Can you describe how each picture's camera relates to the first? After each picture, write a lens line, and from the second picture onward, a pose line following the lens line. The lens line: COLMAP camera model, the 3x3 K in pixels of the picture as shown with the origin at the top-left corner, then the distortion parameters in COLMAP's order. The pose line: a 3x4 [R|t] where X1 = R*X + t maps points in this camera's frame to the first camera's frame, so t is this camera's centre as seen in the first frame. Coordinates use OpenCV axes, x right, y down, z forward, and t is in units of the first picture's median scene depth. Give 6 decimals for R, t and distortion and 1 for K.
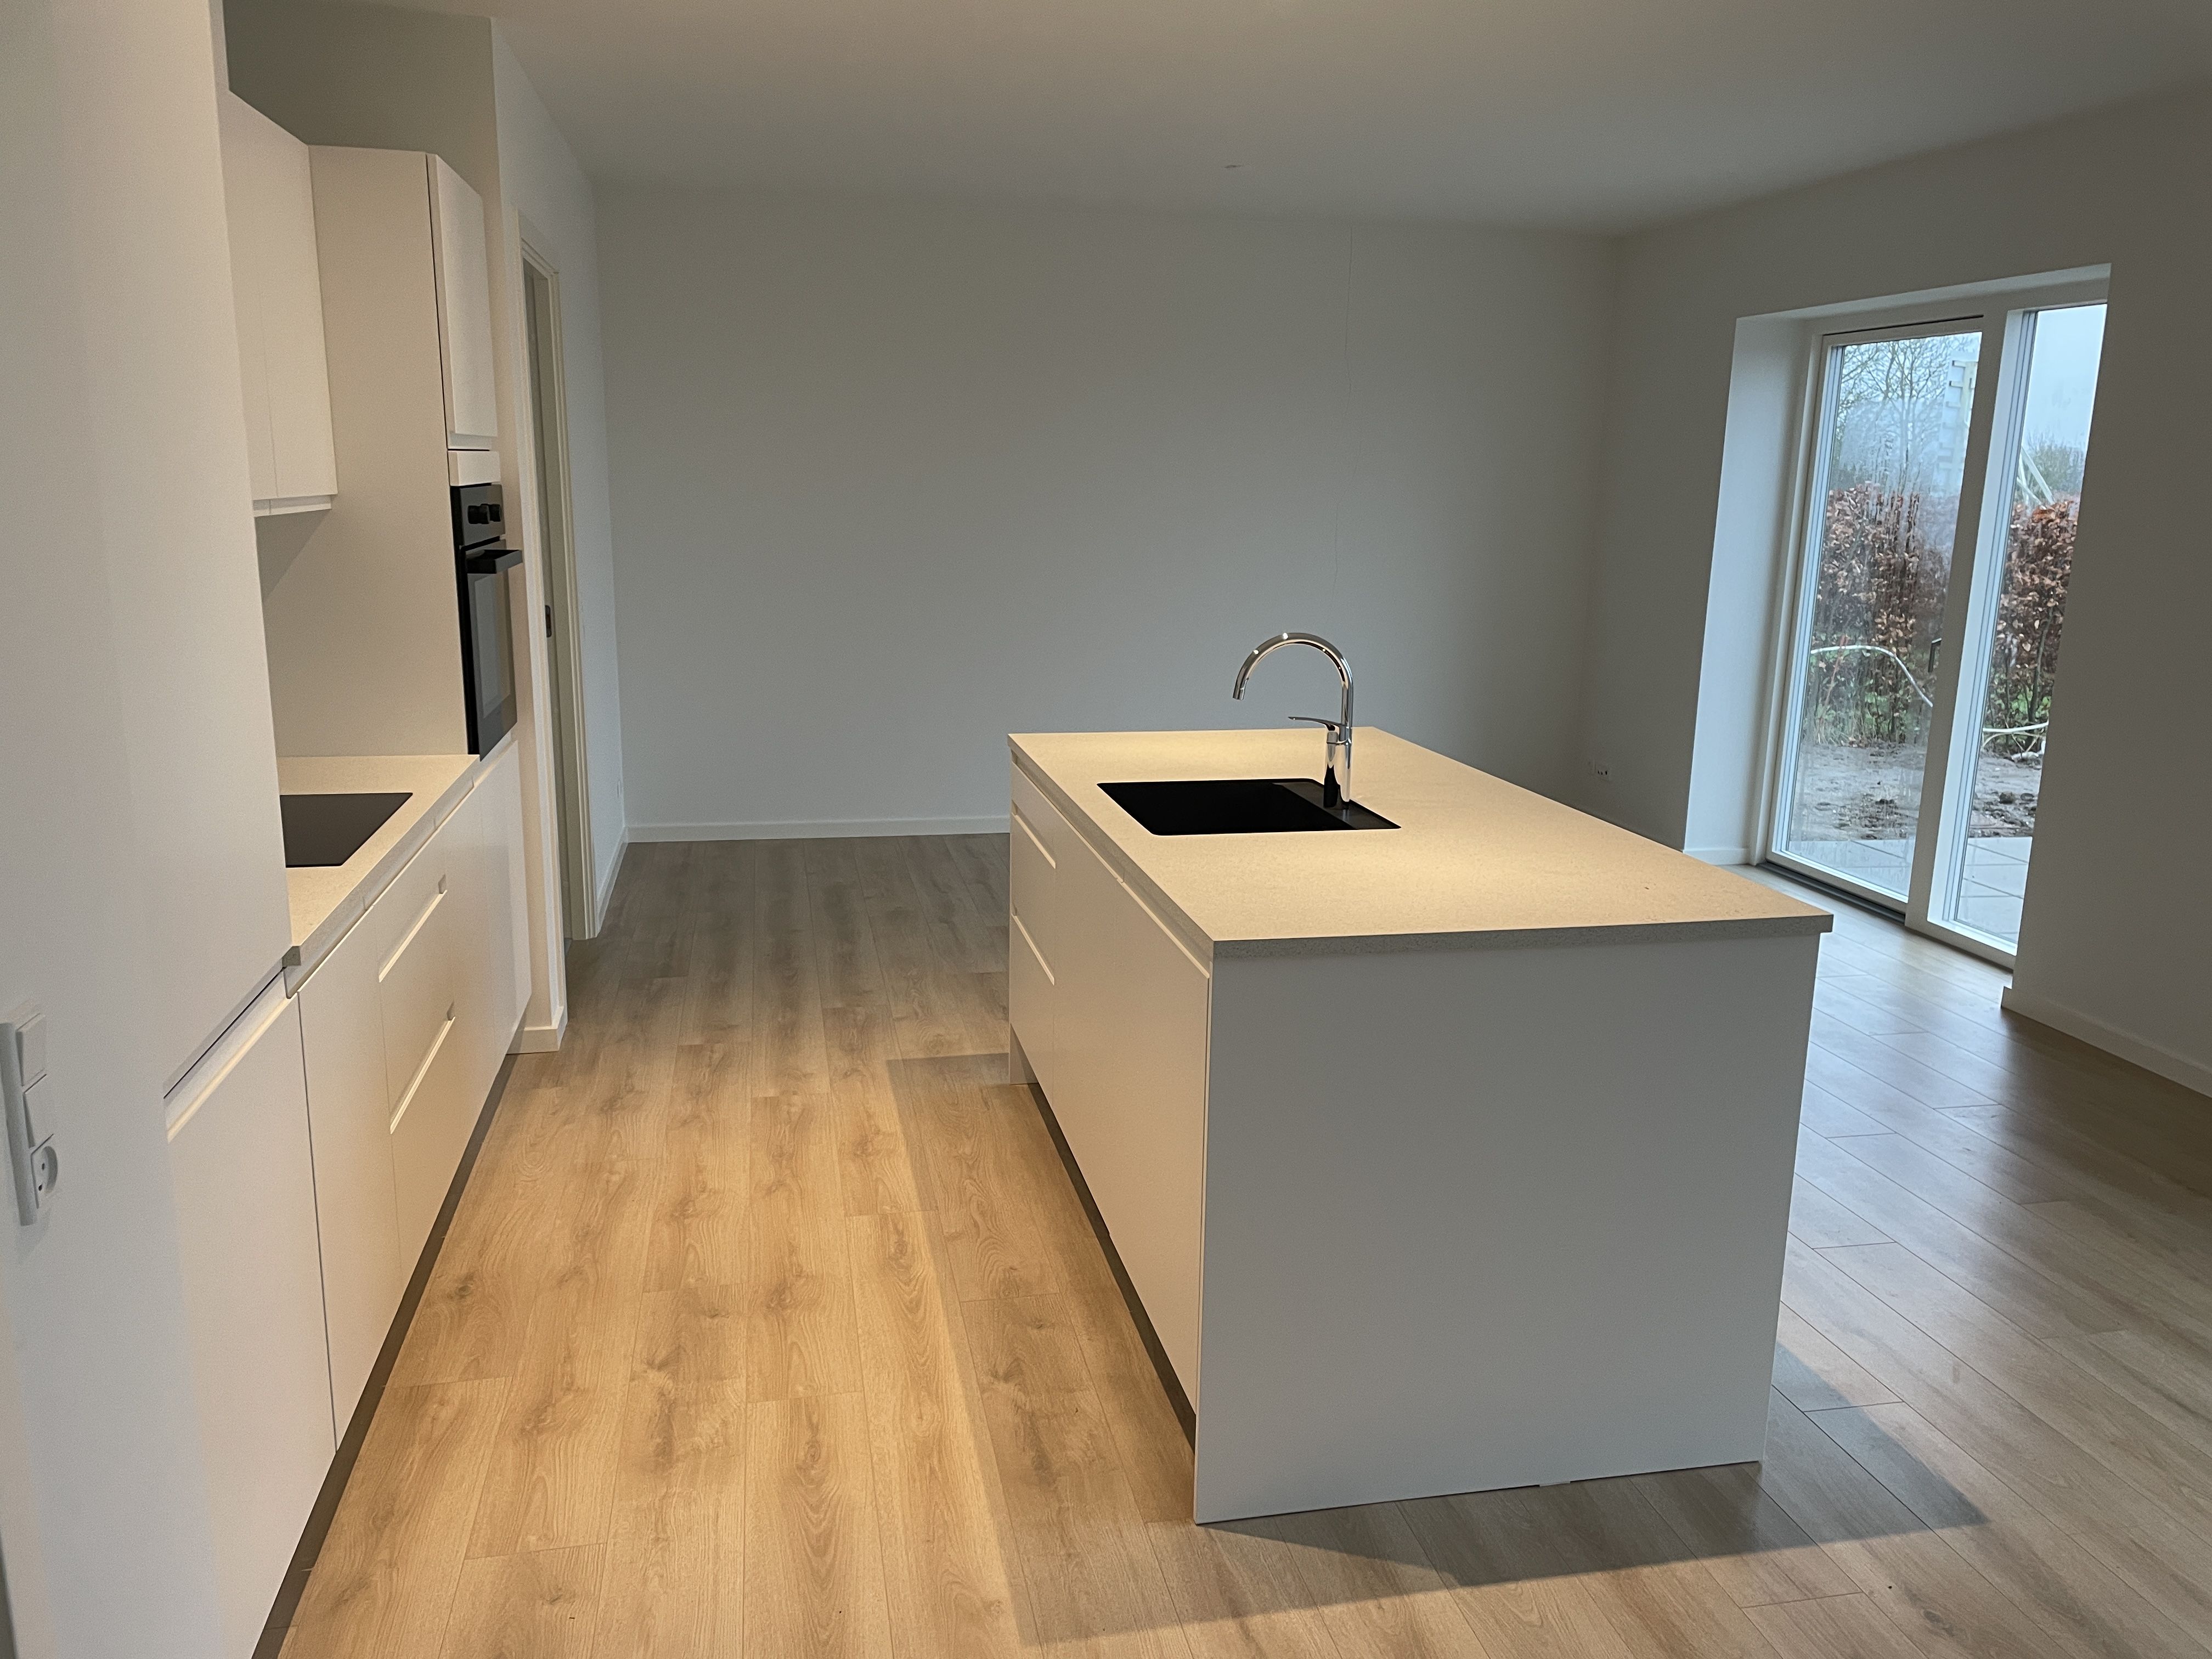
lens RADIAL K [[1649.8, 0, 1106.0], [0, 1649.8, 829.5], [0, 0, 1]] dist [0.120560, -0.148394]
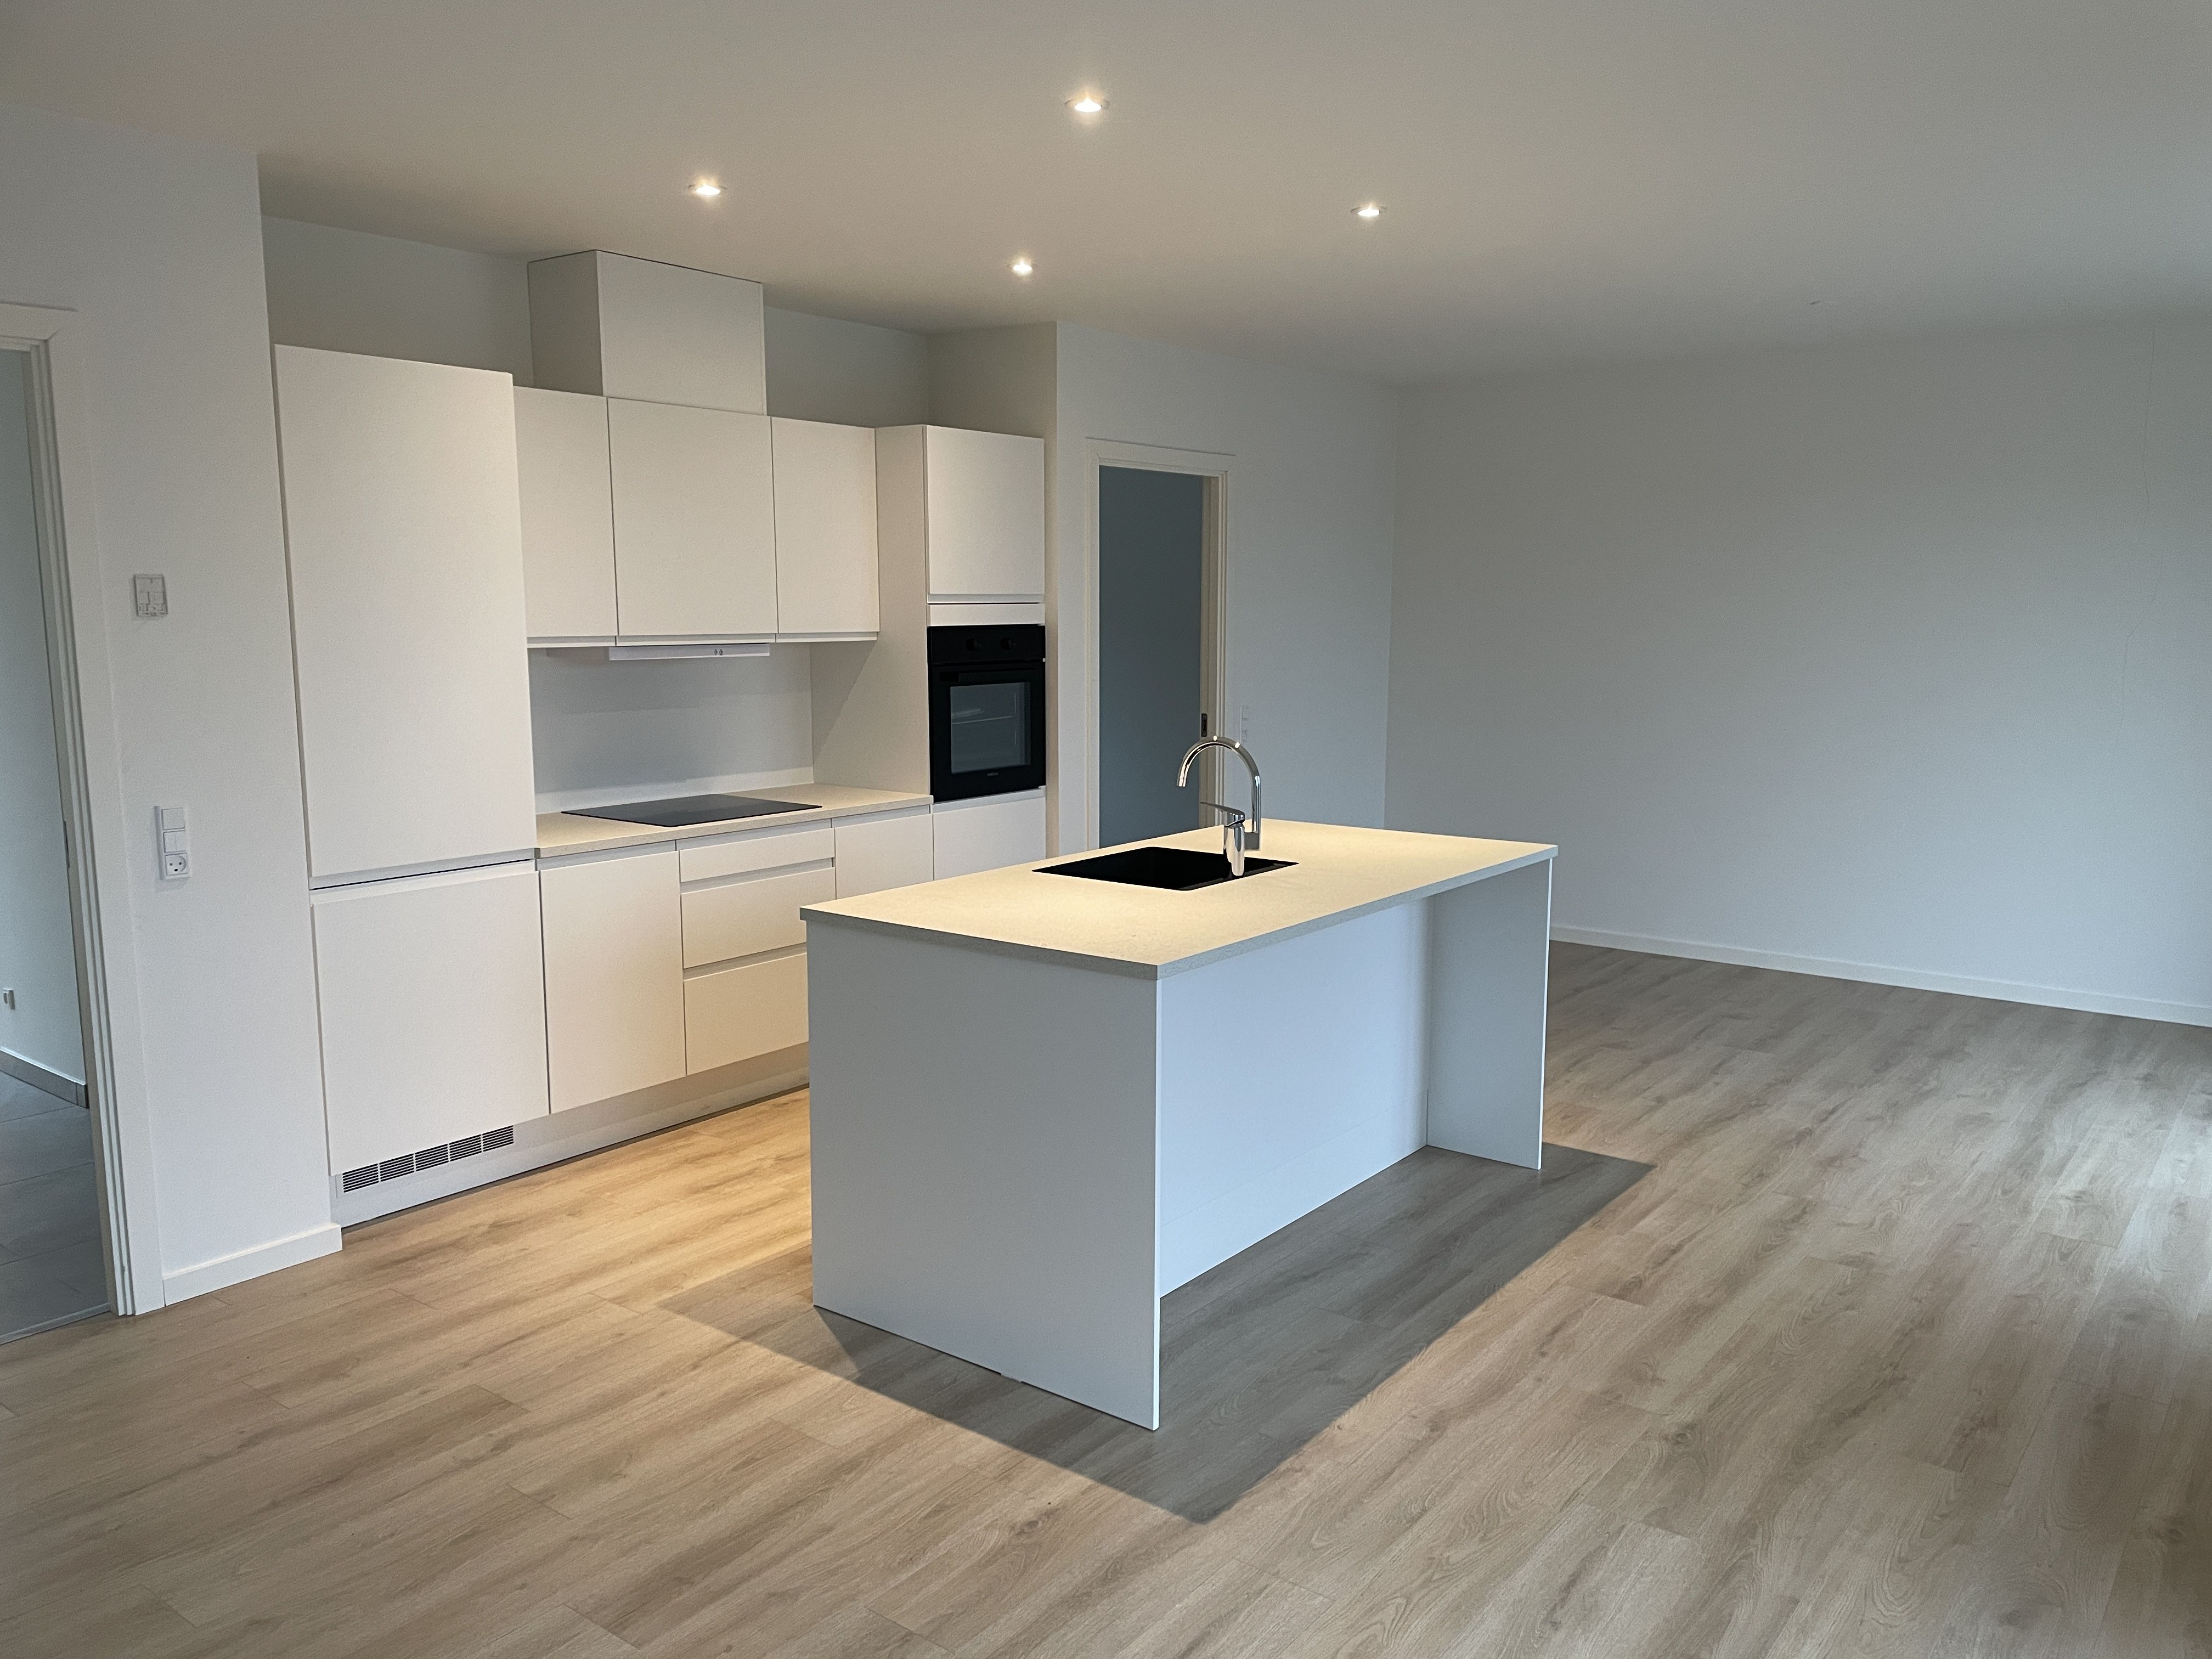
lens RADIAL K [[1649.8, 0, 1106.0], [0, 1649.8, 829.5], [0, 0, 1]] dist [0.120560, -0.148394]
pose [[0.643635, 0.086454, -0.760434, 1.348078], [-0.143226, 0.989652, -0.008713, -0.035691], [0.751811, 0.114522, 0.649357, 0.172605]]
